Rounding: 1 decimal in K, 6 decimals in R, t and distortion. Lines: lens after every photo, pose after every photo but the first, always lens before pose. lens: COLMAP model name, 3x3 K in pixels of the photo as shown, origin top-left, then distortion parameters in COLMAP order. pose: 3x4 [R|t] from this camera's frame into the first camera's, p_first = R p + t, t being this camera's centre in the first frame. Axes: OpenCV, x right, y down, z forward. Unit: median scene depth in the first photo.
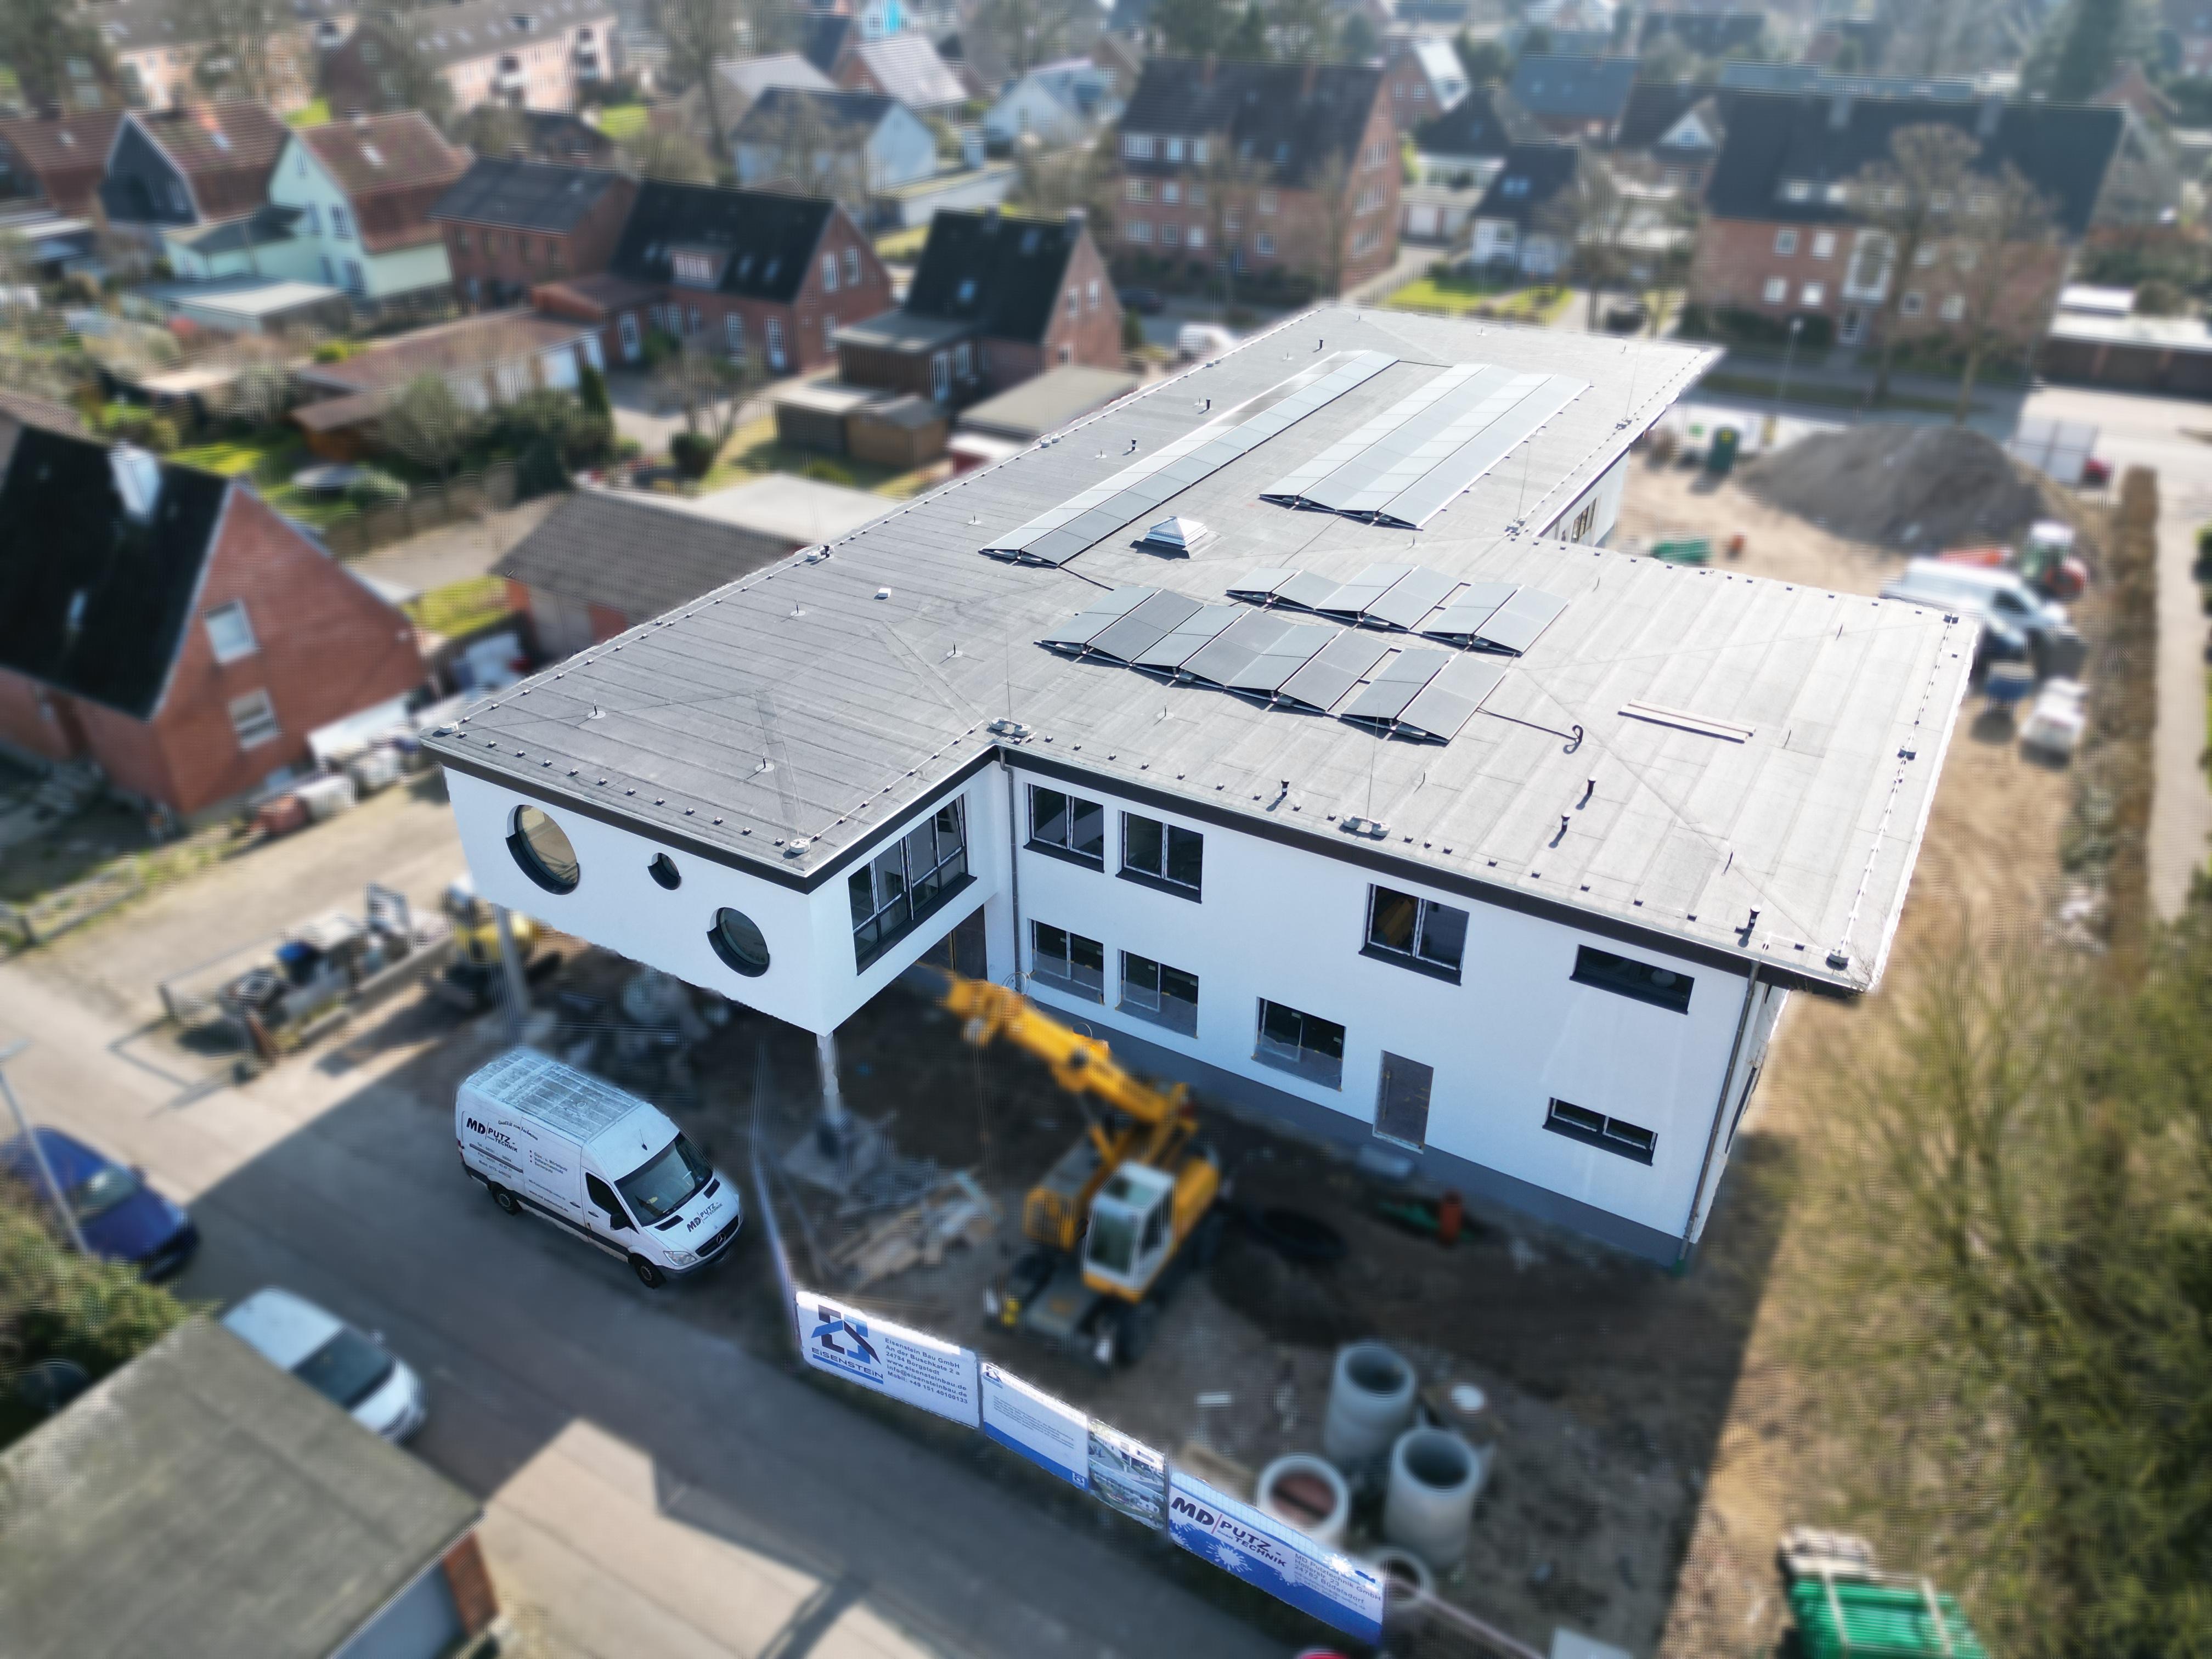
lens RADIAL K [[1543.4, 0, 1113.1], [0, 1543.4, 838.2], [0, 0, 1]] dist [0.068660, -0.058309]
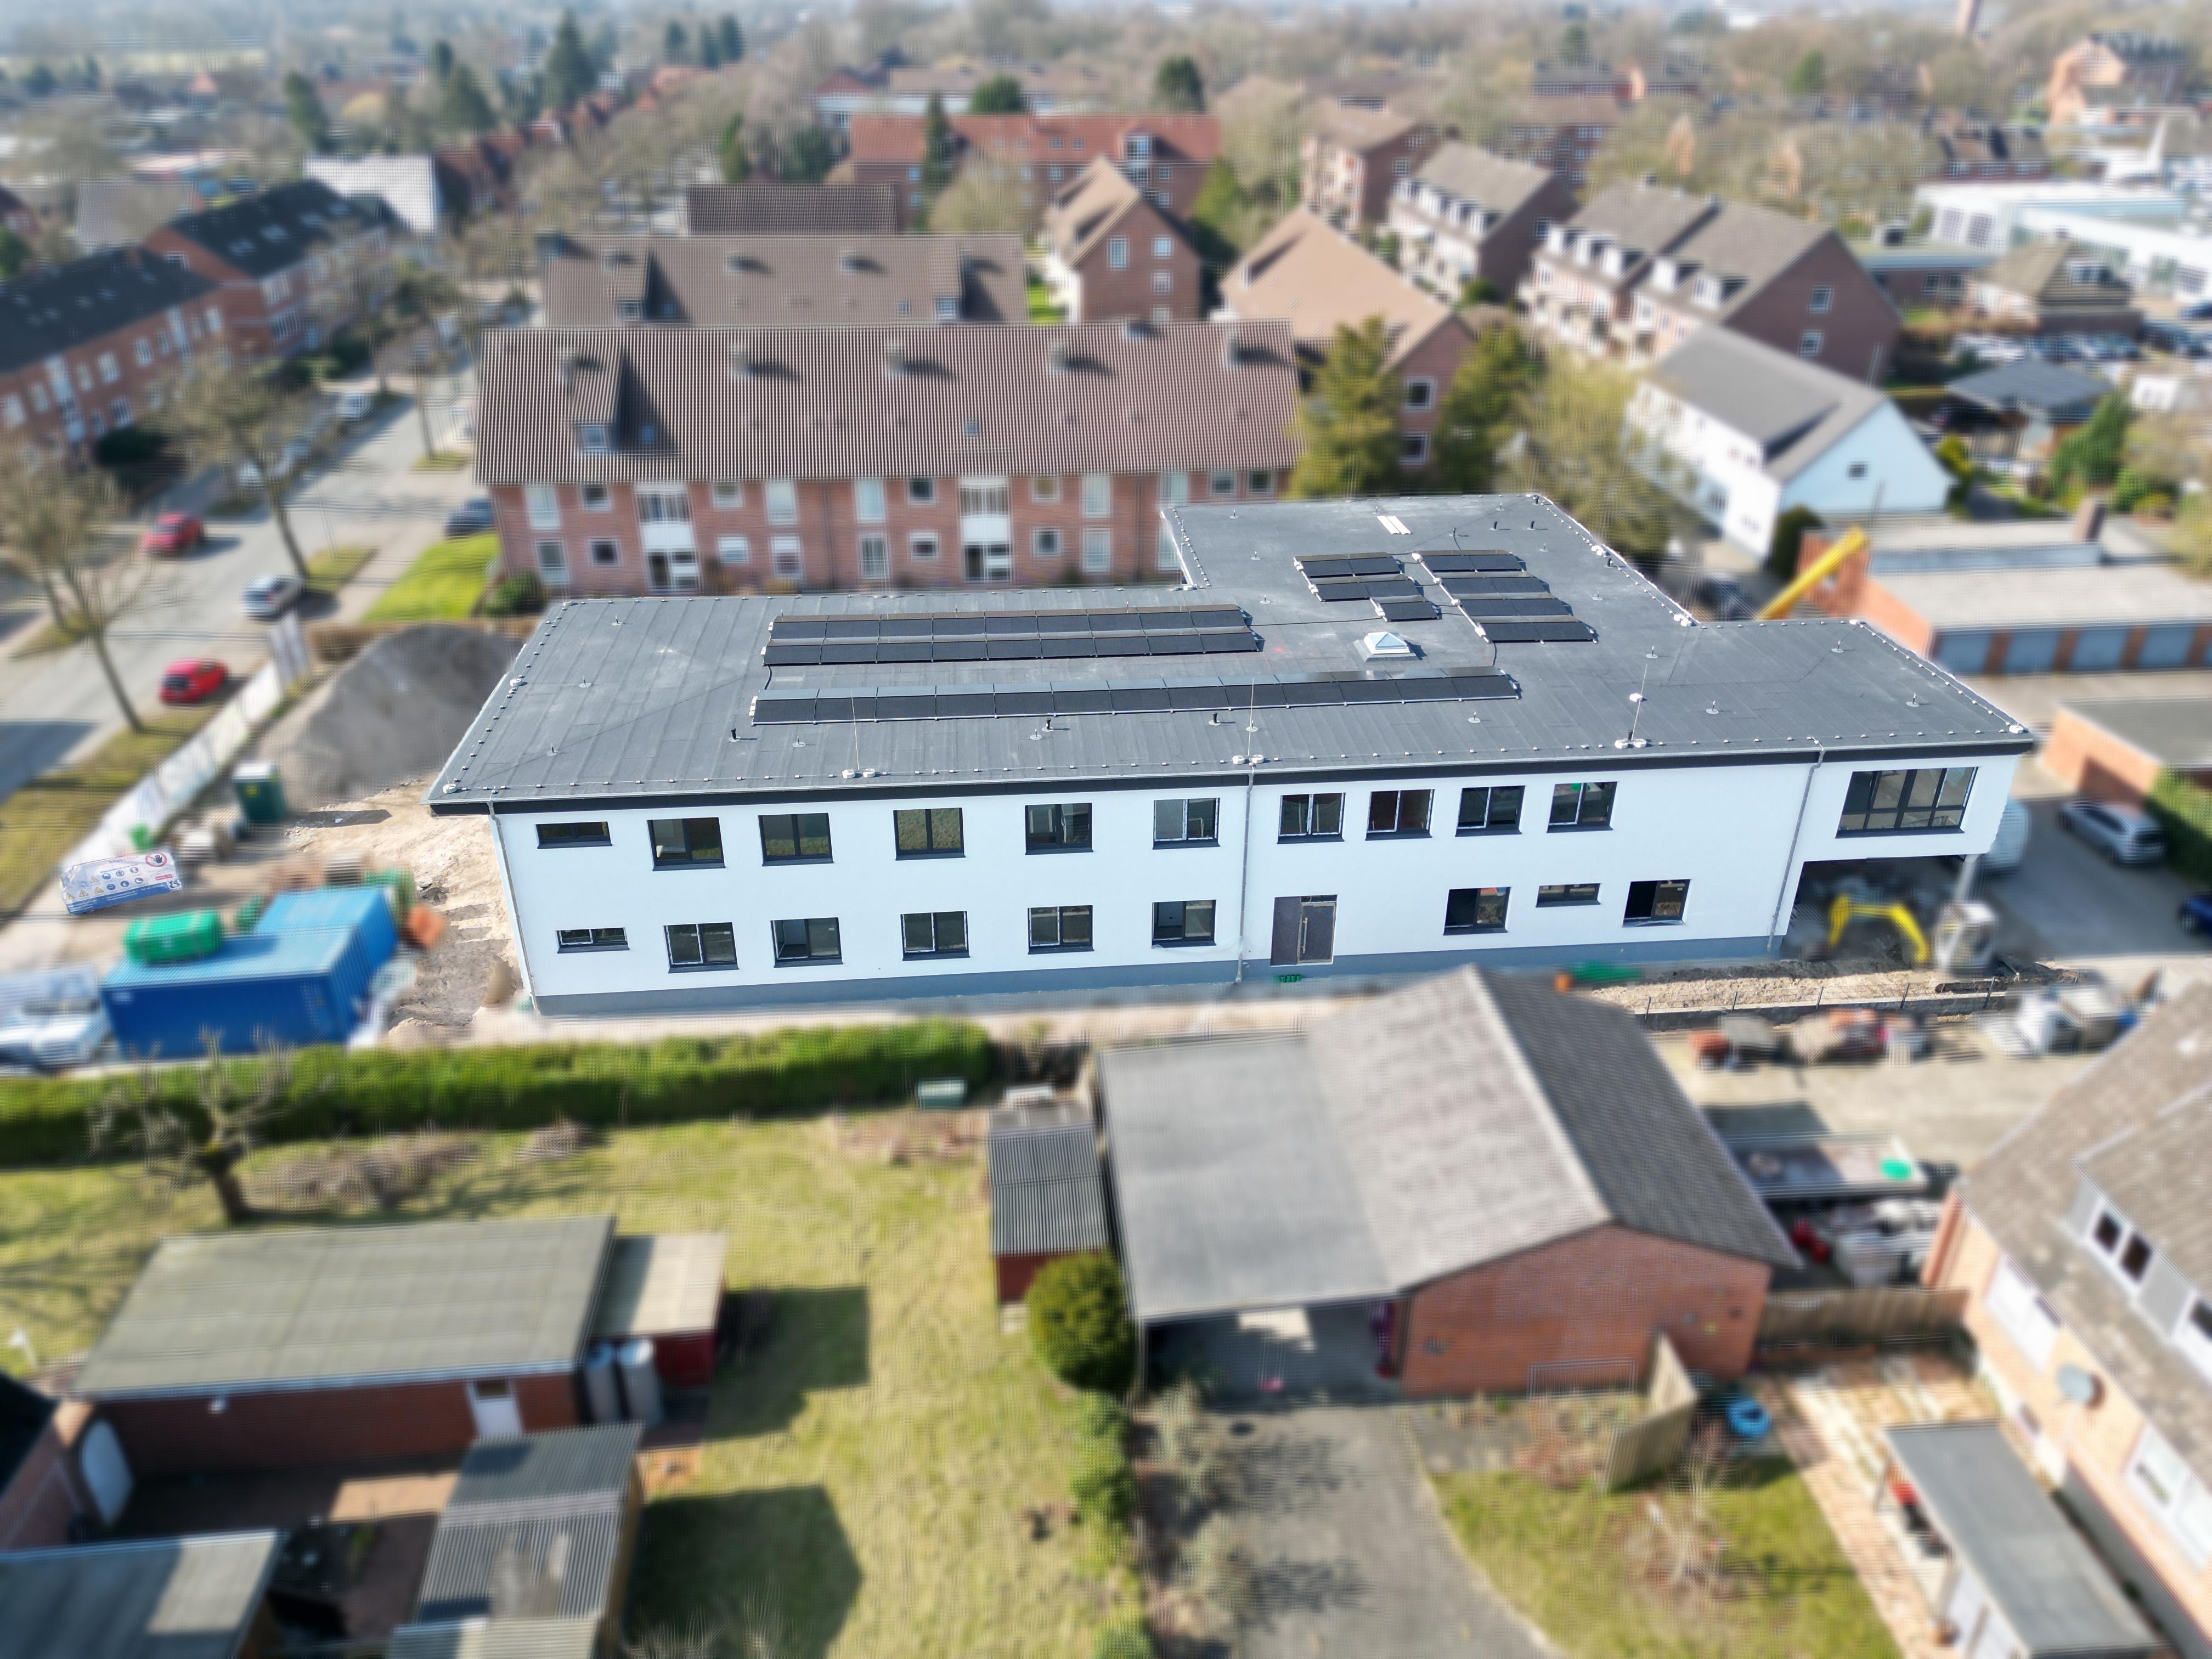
lens RADIAL K [[1543.4, 0, 1113.1], [0, 1543.4, 838.2], [0, 0, 1]] dist [0.068660, -0.058309]
pose [[-0.586559, -0.387286, 0.711308, -1.002168], [0.414709, 0.610767, 0.674522, -1.329601], [-0.695676, 0.690632, -0.197640, 1.924248]]
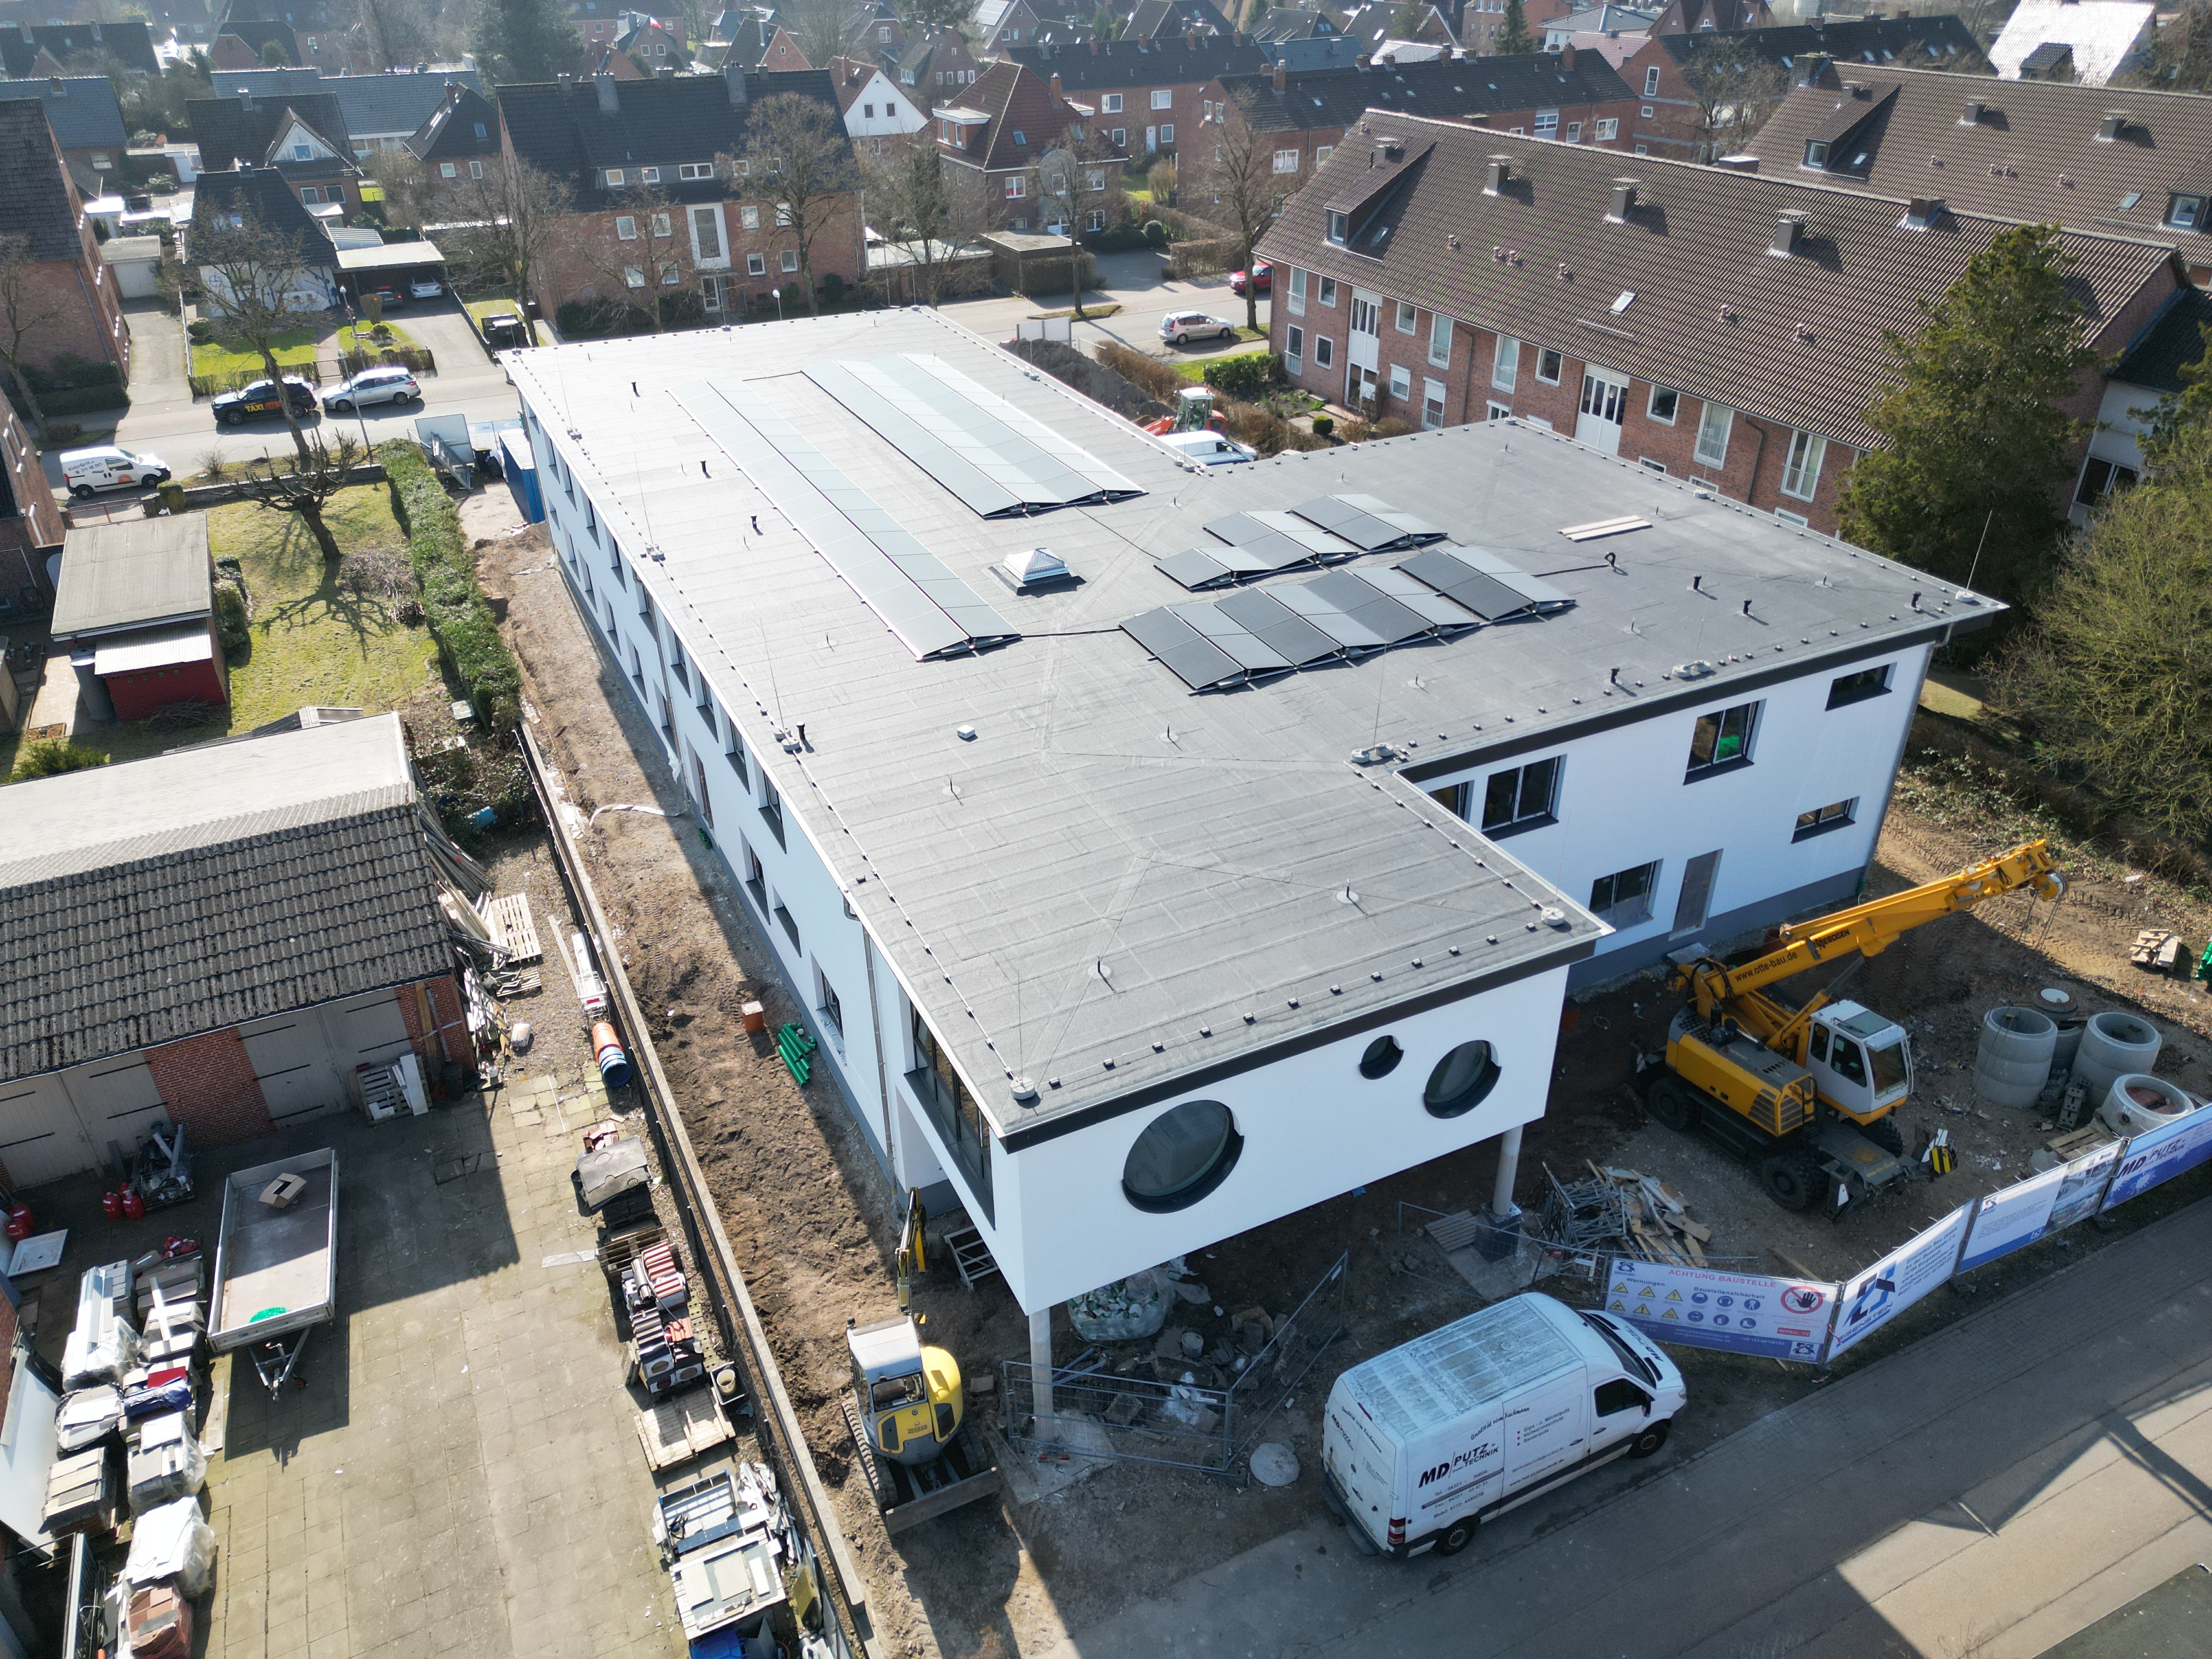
lens RADIAL K [[1543.4, 0, 1113.1], [0, 1543.4, 838.2], [0, 0, 1]] dist [0.068660, -0.058309]
pose [[0.546811, -0.440271, 0.712151, -0.824566], [0.441705, 0.874275, 0.201345, -0.280358], [-0.711262, 0.204463, 0.672533, 0.498468]]
